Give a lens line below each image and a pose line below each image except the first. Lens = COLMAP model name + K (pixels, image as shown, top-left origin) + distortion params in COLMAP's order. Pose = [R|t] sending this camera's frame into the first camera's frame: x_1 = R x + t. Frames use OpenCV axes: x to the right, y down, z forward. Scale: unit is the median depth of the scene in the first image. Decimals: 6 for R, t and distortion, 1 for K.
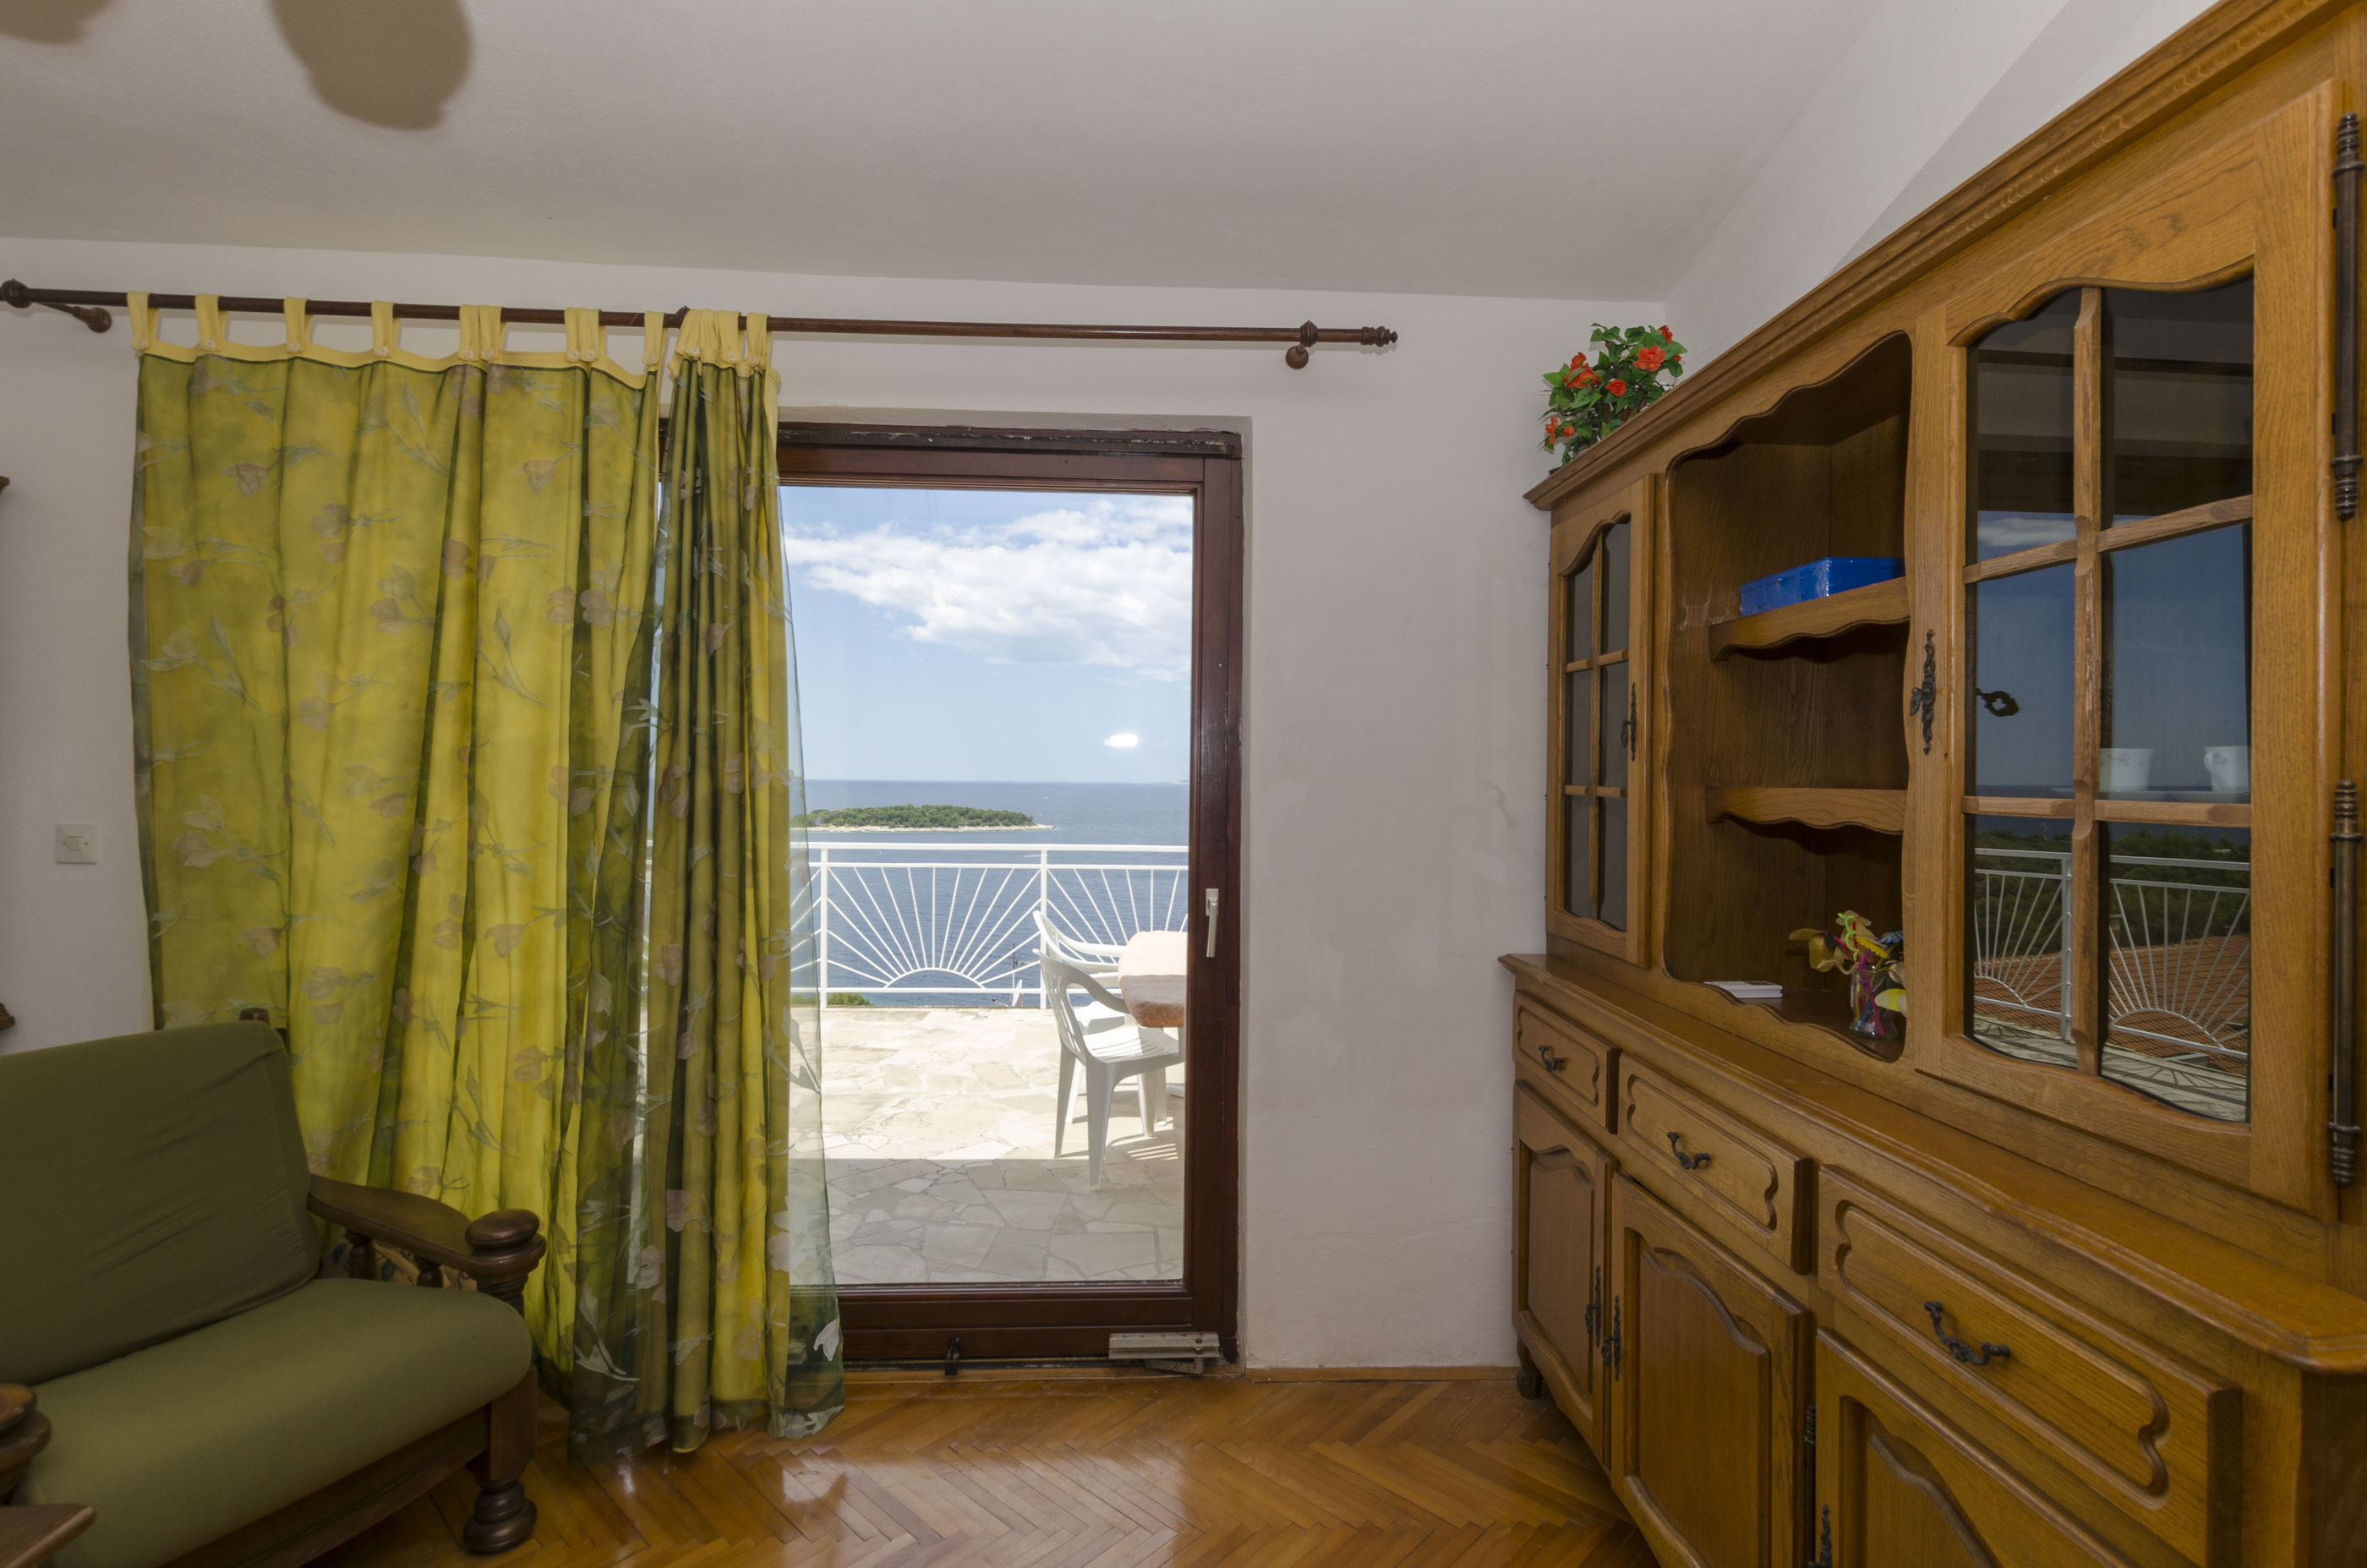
lens RADIAL K [[1142.6, 0, 1201.4], [0, 1142.6, 782.0], [0, 0, 1]] dist [0.006795, -0.002766]
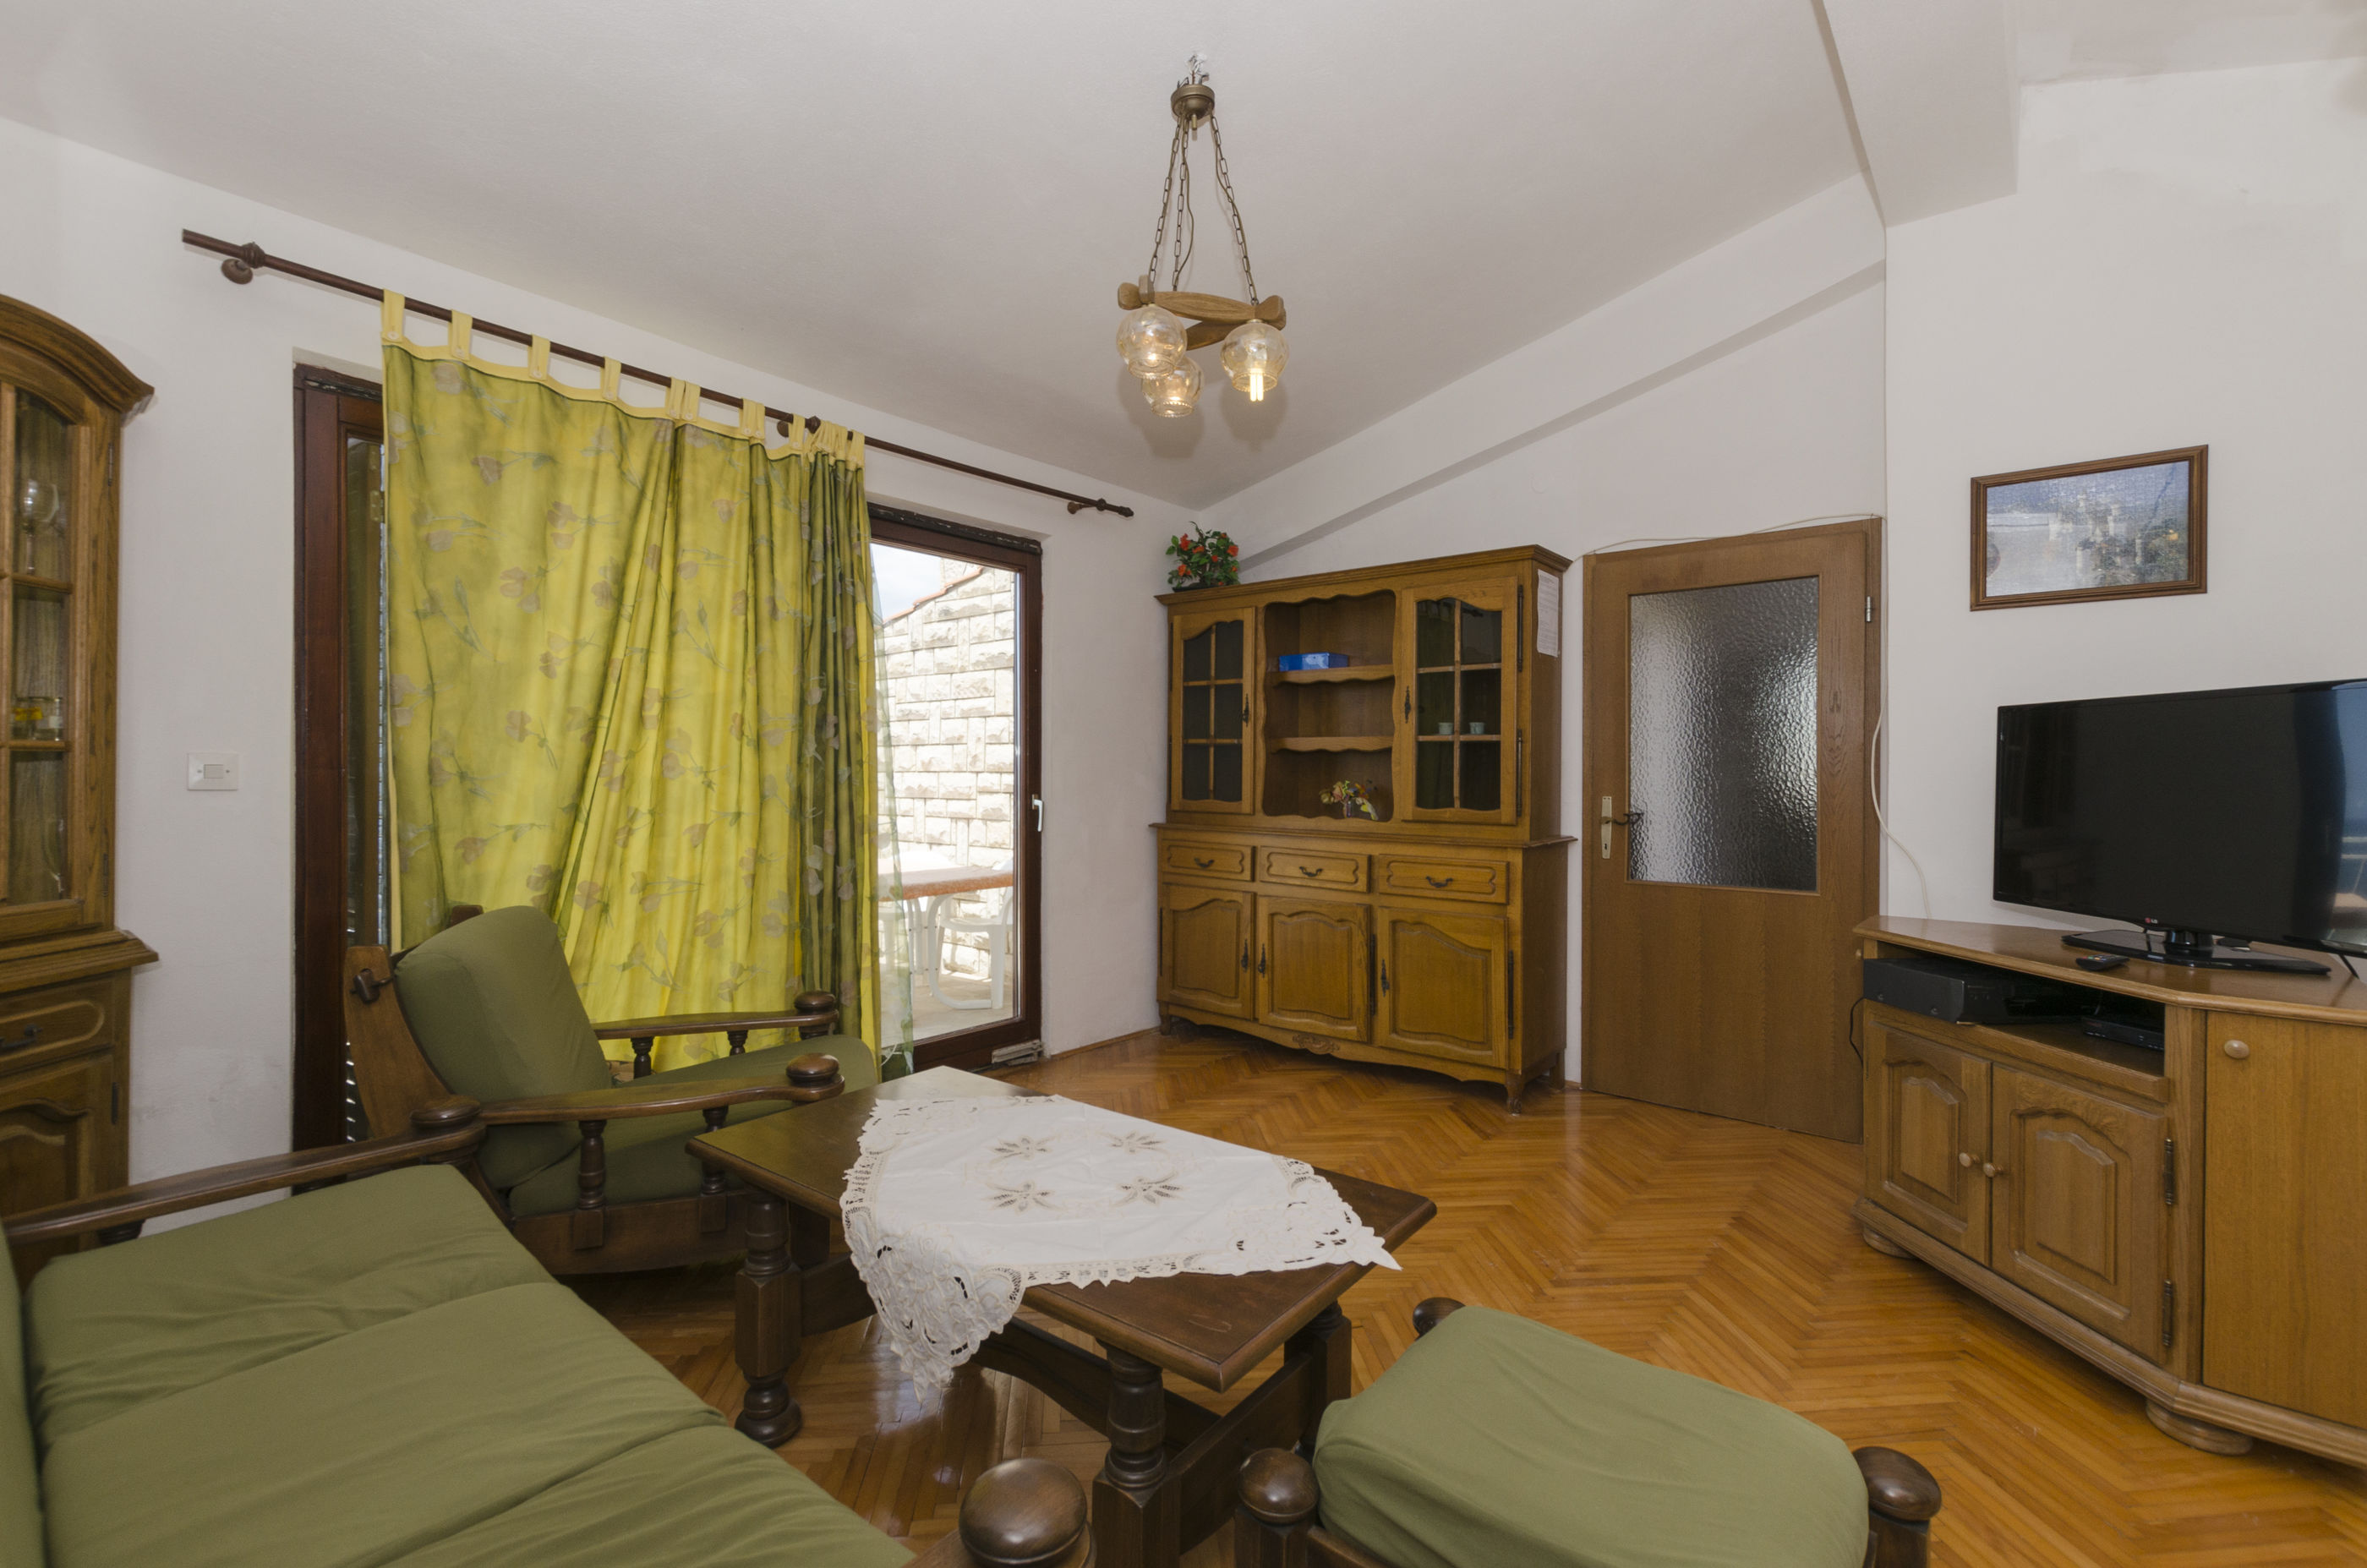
lens RADIAL K [[1028.3, 0, 1189.2], [0, 1028.3, 784.9], [0, 0, 1]] dist [0.007055, -0.001191]
pose [[0.679709, -0.011669, 0.733389, -1.127253], [0.005812, 0.999928, 0.010523, 0.070239], [-0.733458, -0.002890, 0.679728, -0.313792]]
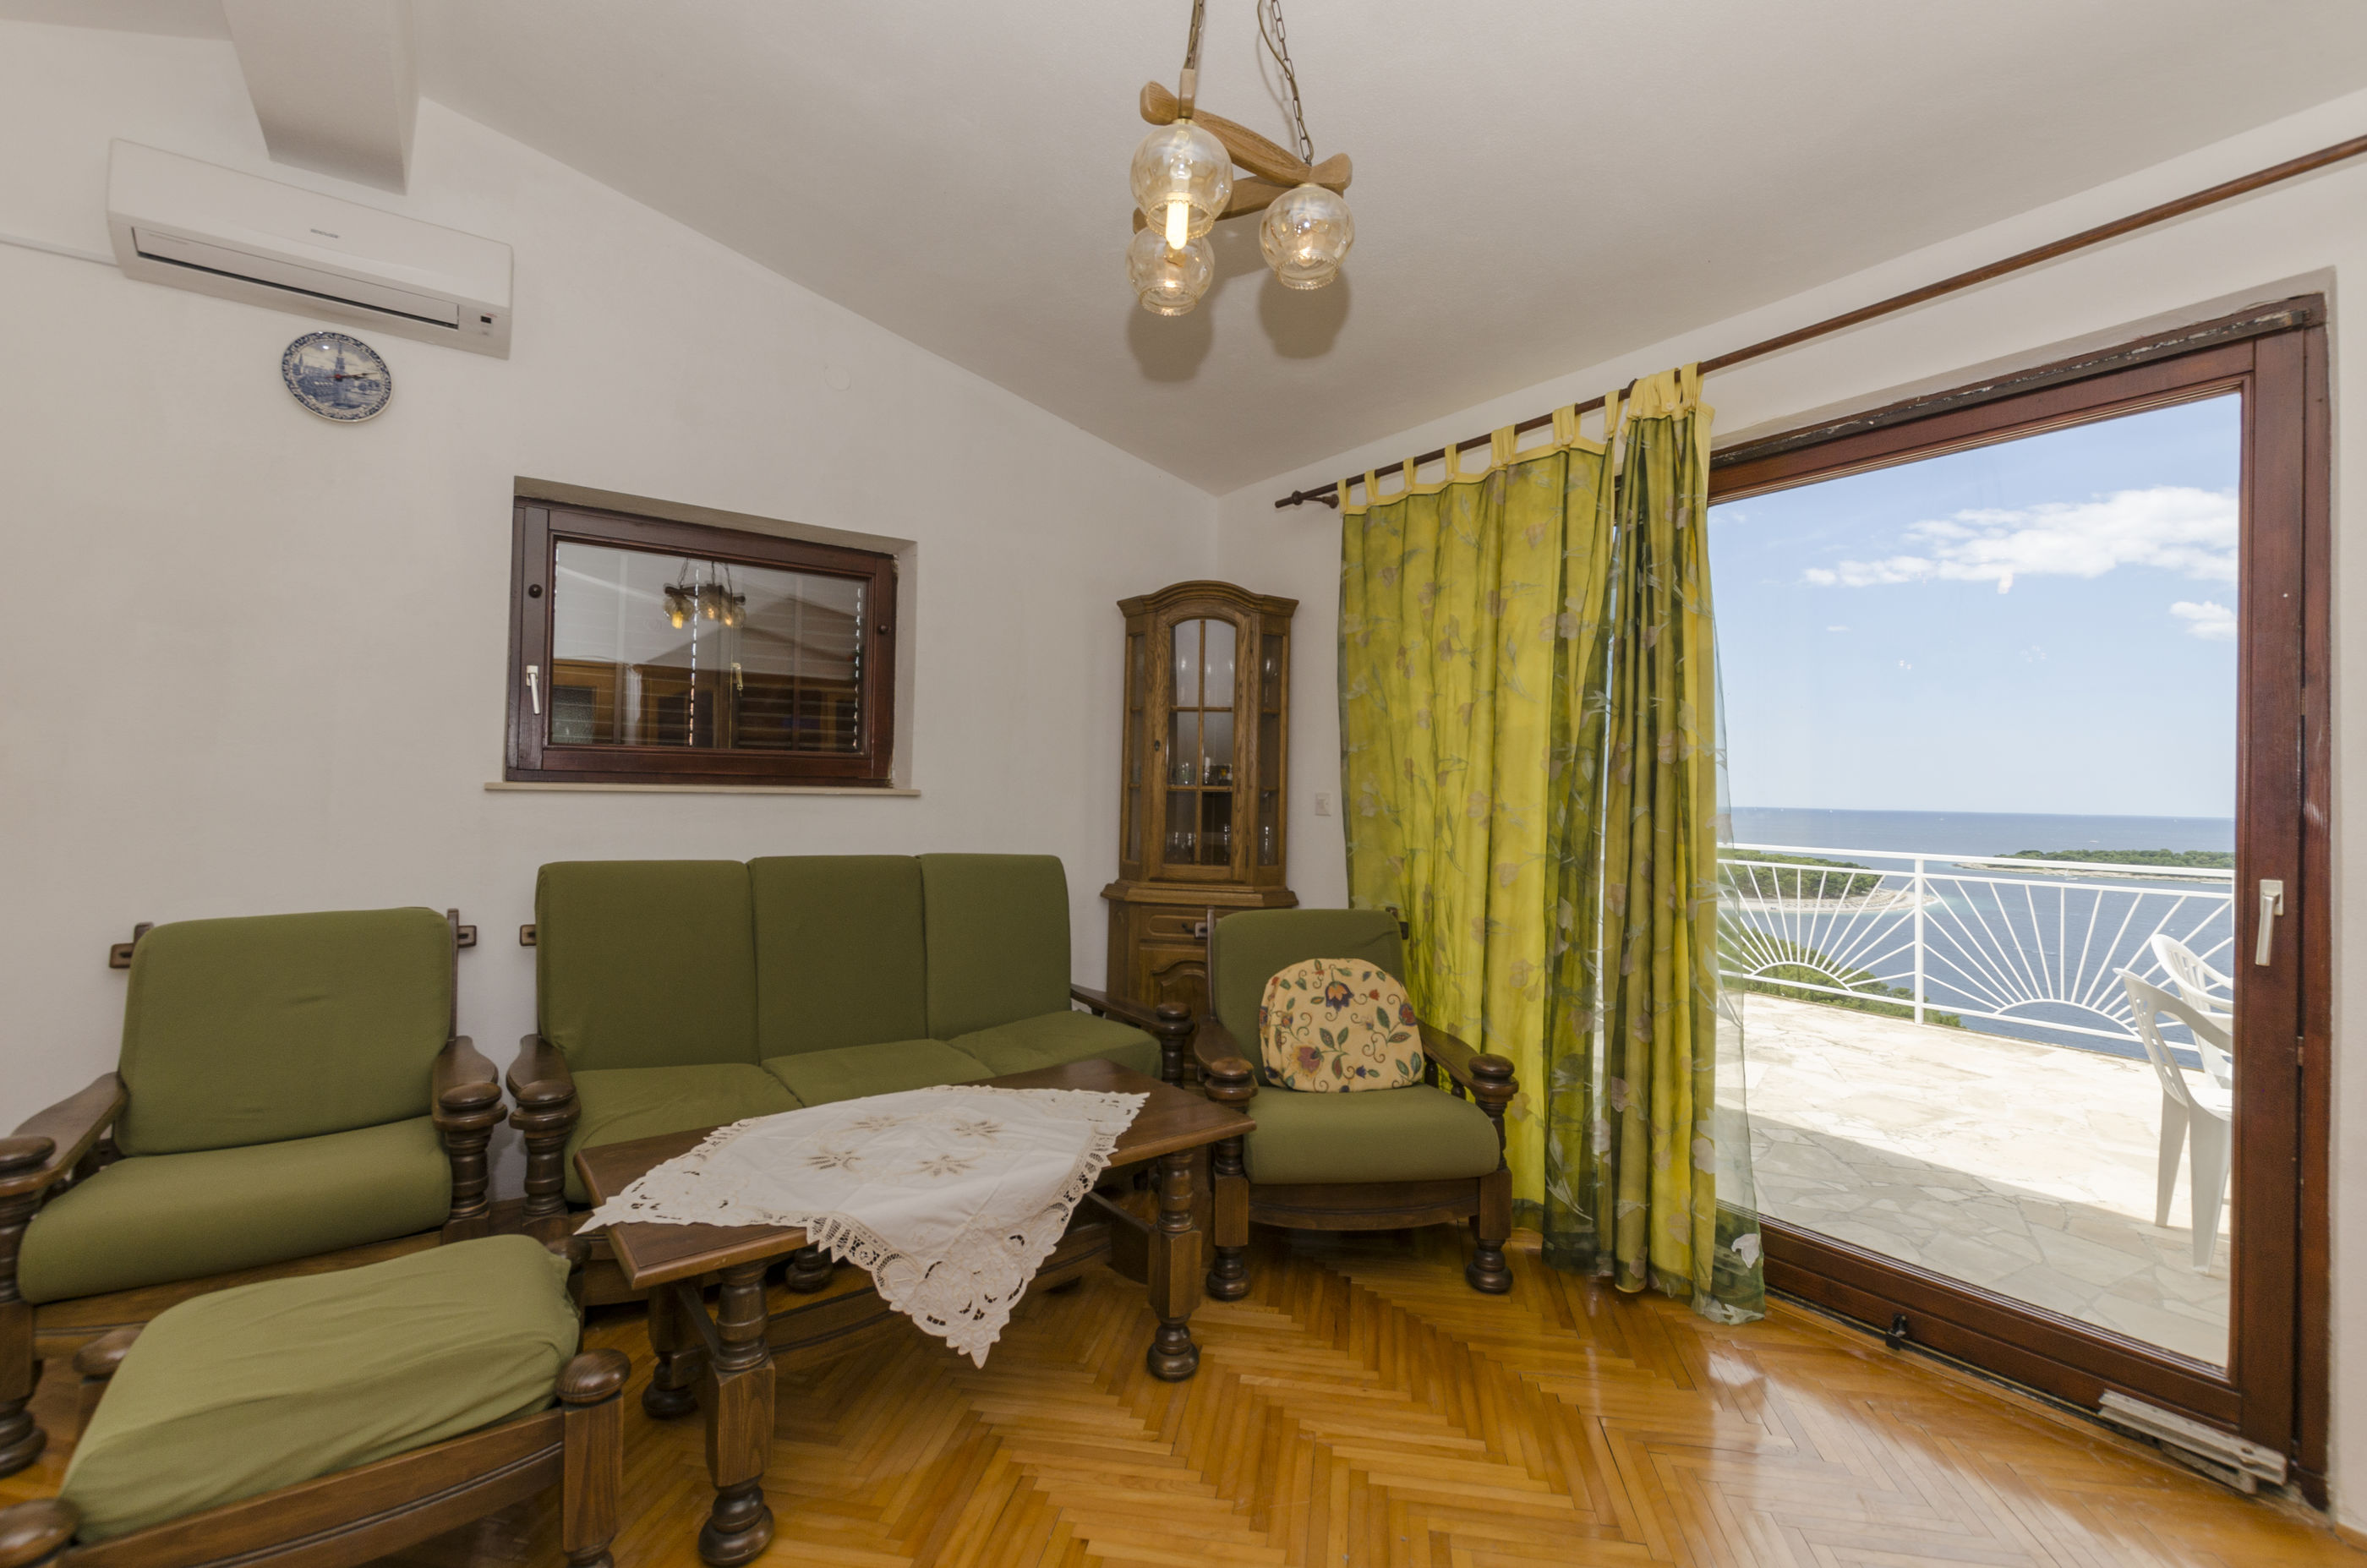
lens RADIAL K [[1028.3, 0, 1159.3], [0, 1028.3, 778.2], [0, 0, 1]] dist [0.007055, -0.001191]
pose [[0.519685, -0.008294, -0.854317, 0.243635], [-0.018001, 0.999625, -0.020655, 0.057405], [0.854168, 0.026112, 0.519341, -0.027748]]
